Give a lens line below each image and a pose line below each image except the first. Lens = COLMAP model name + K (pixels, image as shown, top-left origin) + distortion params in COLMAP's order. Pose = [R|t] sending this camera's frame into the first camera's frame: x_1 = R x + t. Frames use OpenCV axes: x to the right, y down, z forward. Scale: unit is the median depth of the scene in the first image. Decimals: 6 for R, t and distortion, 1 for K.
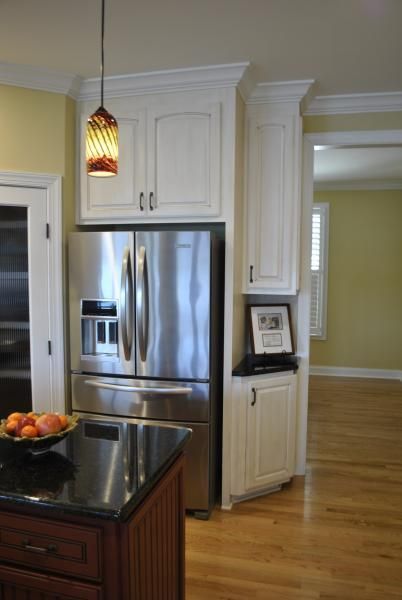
lens RADIAL K [[481.1, 0, 204.8], [0, 481.1, 303.3], [0, 0, 1]] dist [-0.064518, 0.004367]
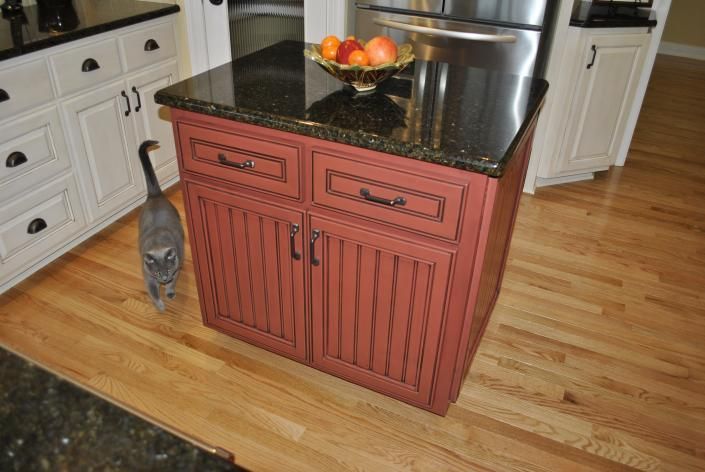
lens RADIAL K [[565.3, 0, 347.5], [0, 565.3, 234.6], [0, 0, 1]] dist [-0.064518, 0.004367]
pose [[0.982013, 0.120741, -0.145164, -0.119447], [-0.040231, 0.884964, 0.463917, 0.056080], [0.184479, -0.449733, 0.873904, 0.047786]]
